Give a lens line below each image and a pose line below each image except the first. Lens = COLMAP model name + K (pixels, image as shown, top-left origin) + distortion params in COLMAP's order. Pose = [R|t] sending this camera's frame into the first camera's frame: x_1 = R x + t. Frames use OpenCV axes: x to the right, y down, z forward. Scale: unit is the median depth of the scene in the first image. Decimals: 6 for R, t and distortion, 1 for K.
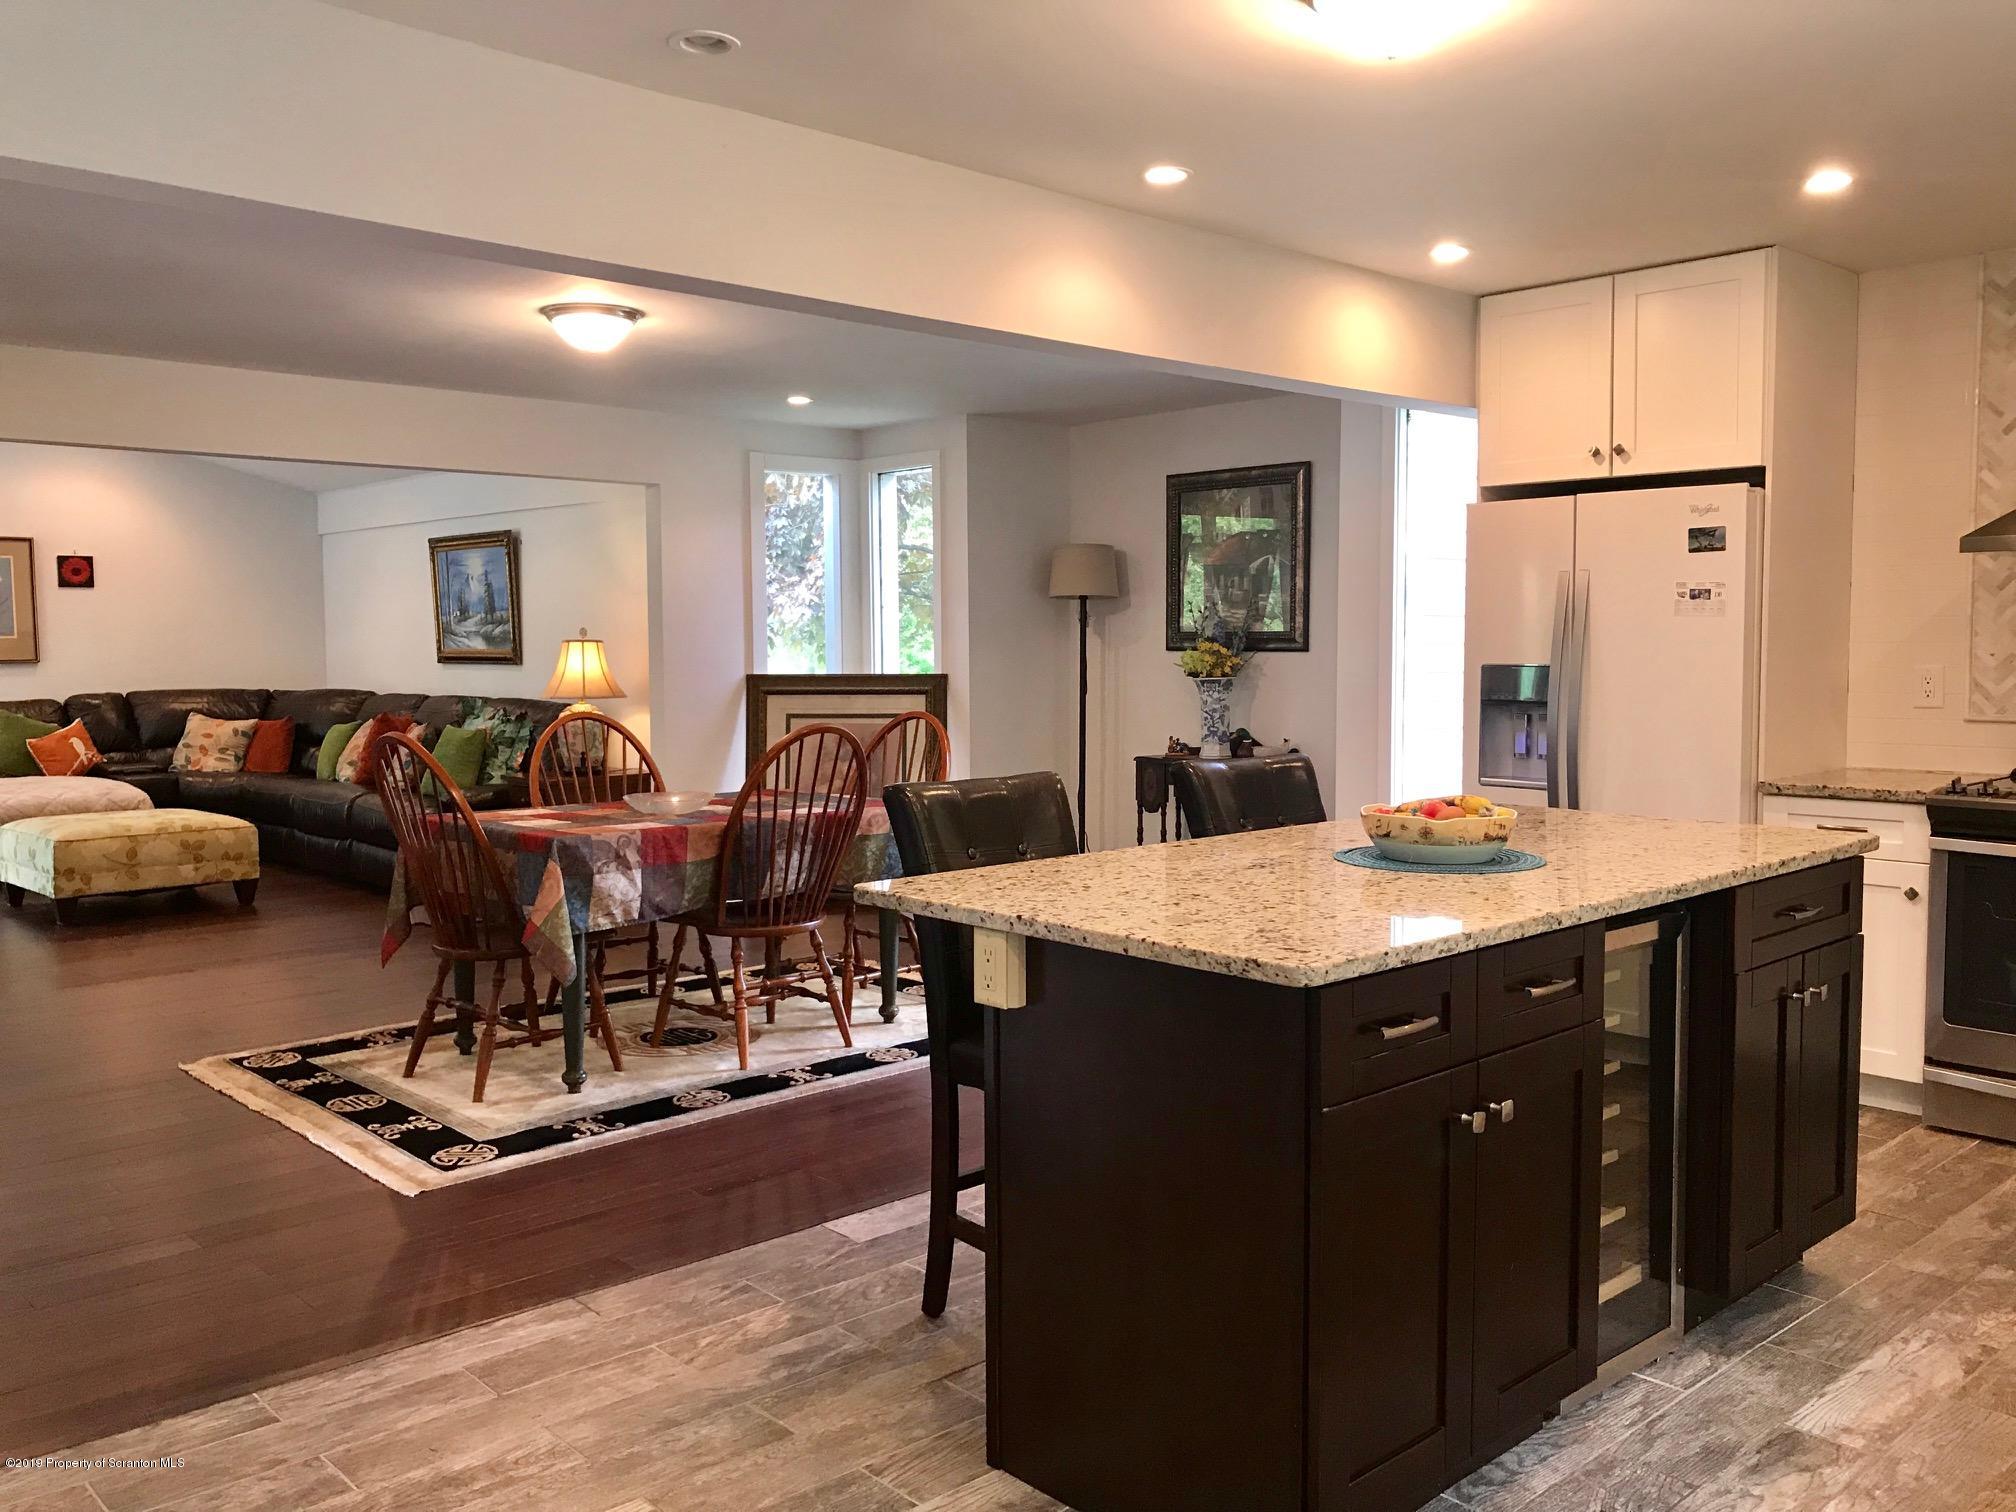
lens RADIAL K [[1641.6, 0, 1008.0], [0, 1641.6, 756.0], [0, 0, 1]] dist [0.013189, 0.000533]
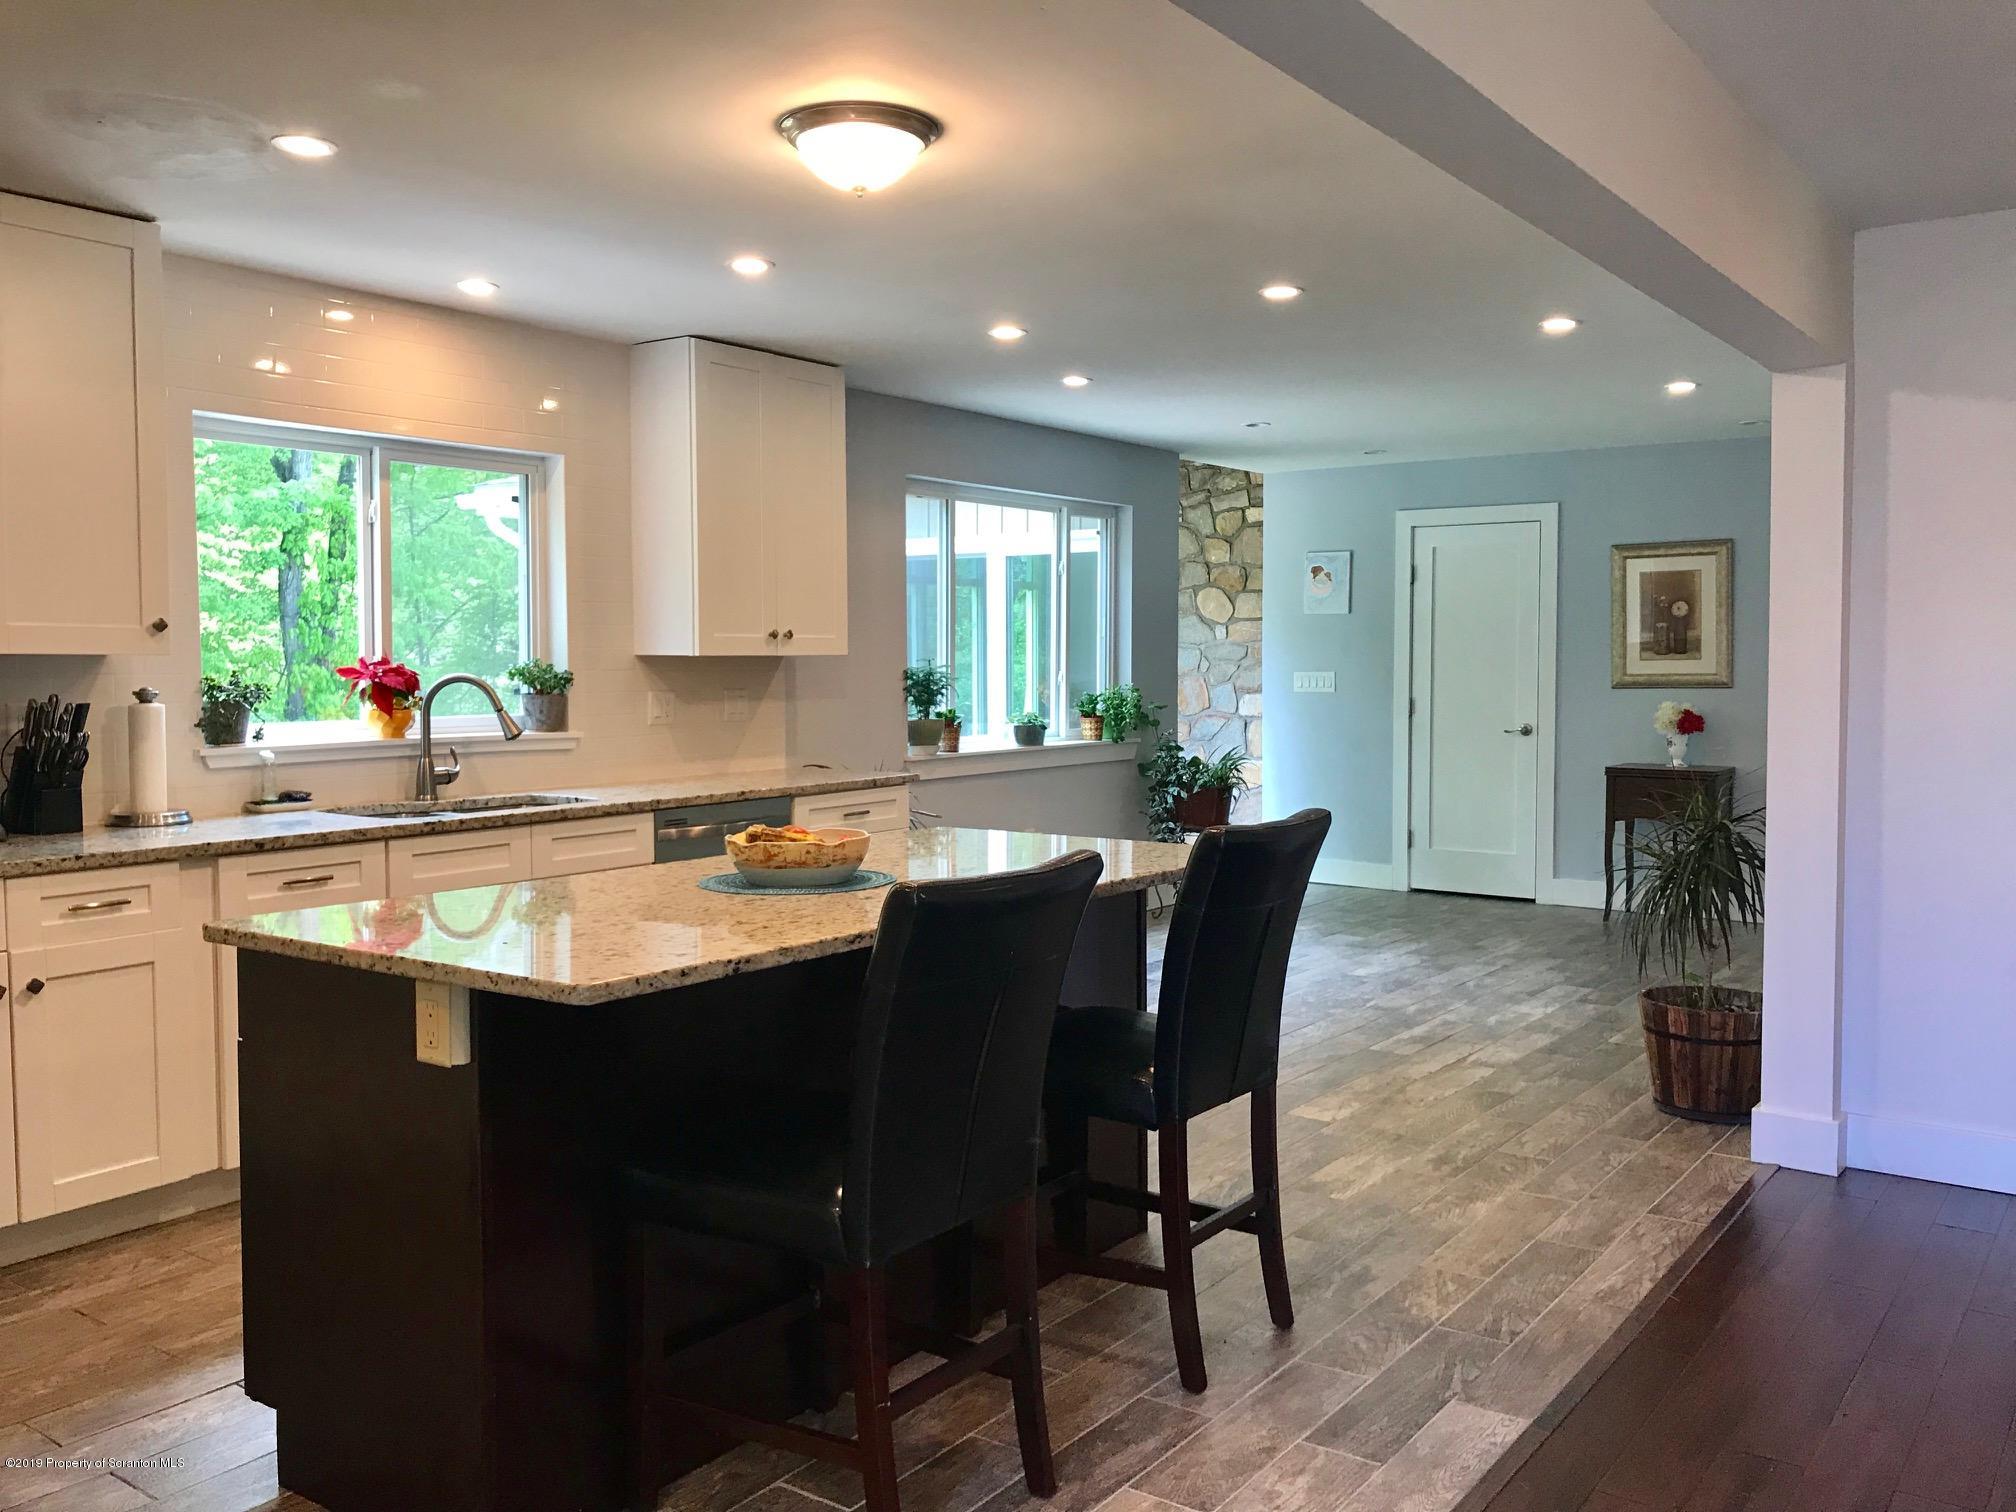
lens RADIAL K [[1668.5, 0, 1008.0], [0, 1668.5, 756.0], [0, 0, 1]] dist [0.078979, -0.260307]
pose [[-0.981552, 0.018570, -0.190289, 0.224264], [-0.005938, 0.991831, 0.127417, -0.103331], [0.191101, 0.126196, -0.973424, 1.377321]]
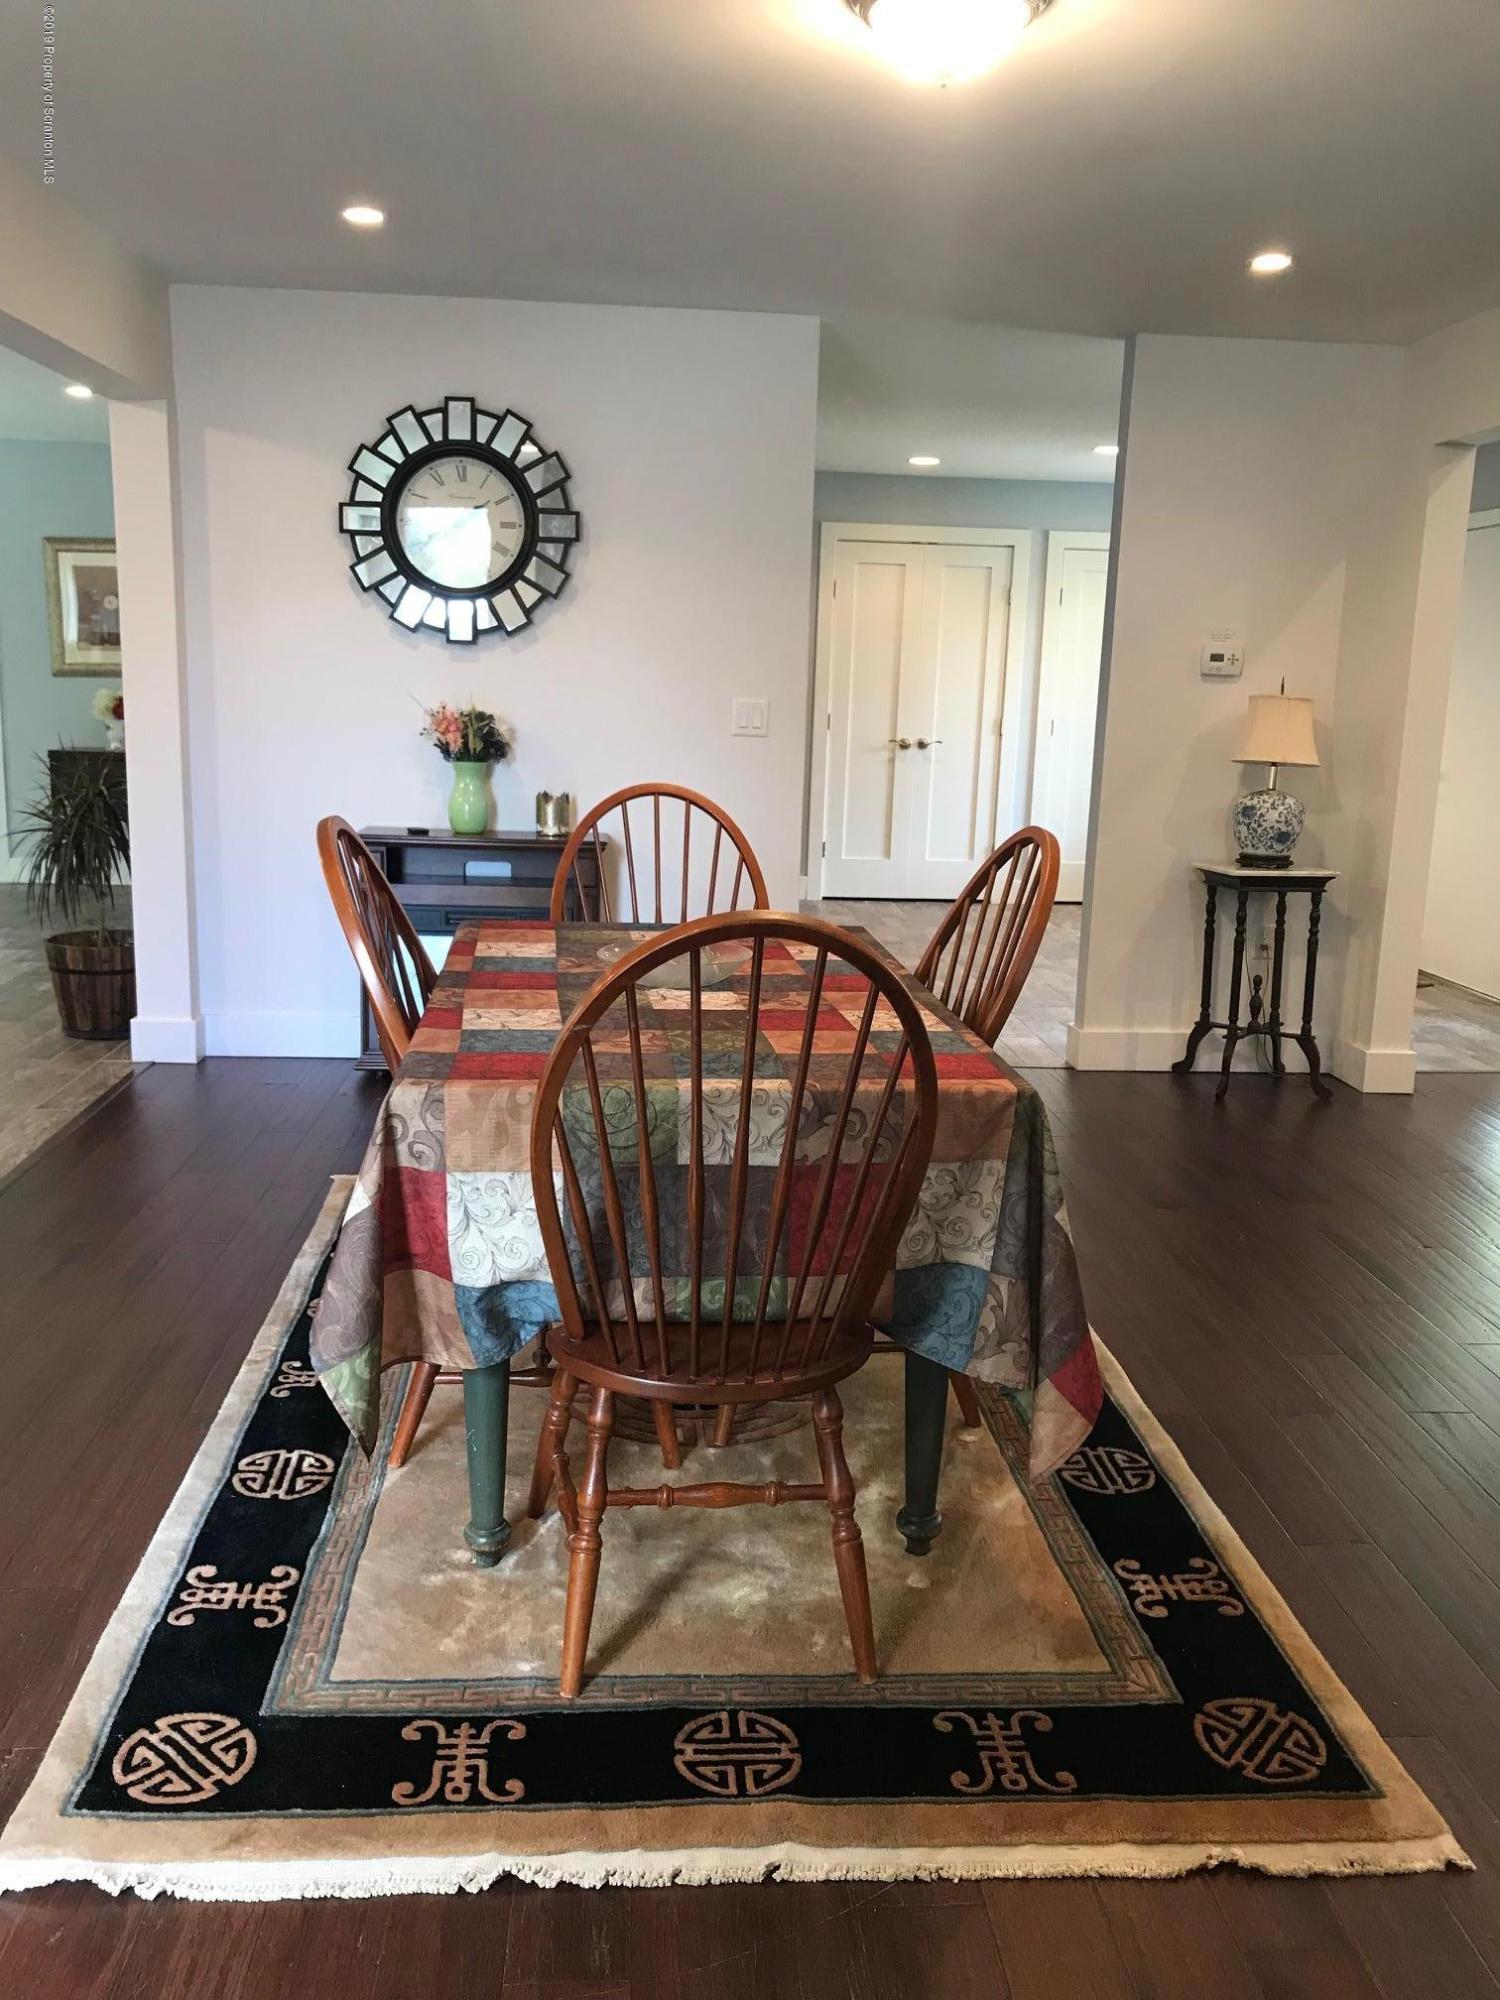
lens RADIAL K [[1655.3, 0, 750.0], [0, 1655.3, 1000.0], [0, 0, 1]] dist [0.078979, -0.260307]
pose [[-0.629035, 0.139593, -0.764741, 0.246377], [-0.079114, 0.967142, 0.241614, -0.114072], [0.773340, 0.212486, -0.597323, 1.574615]]
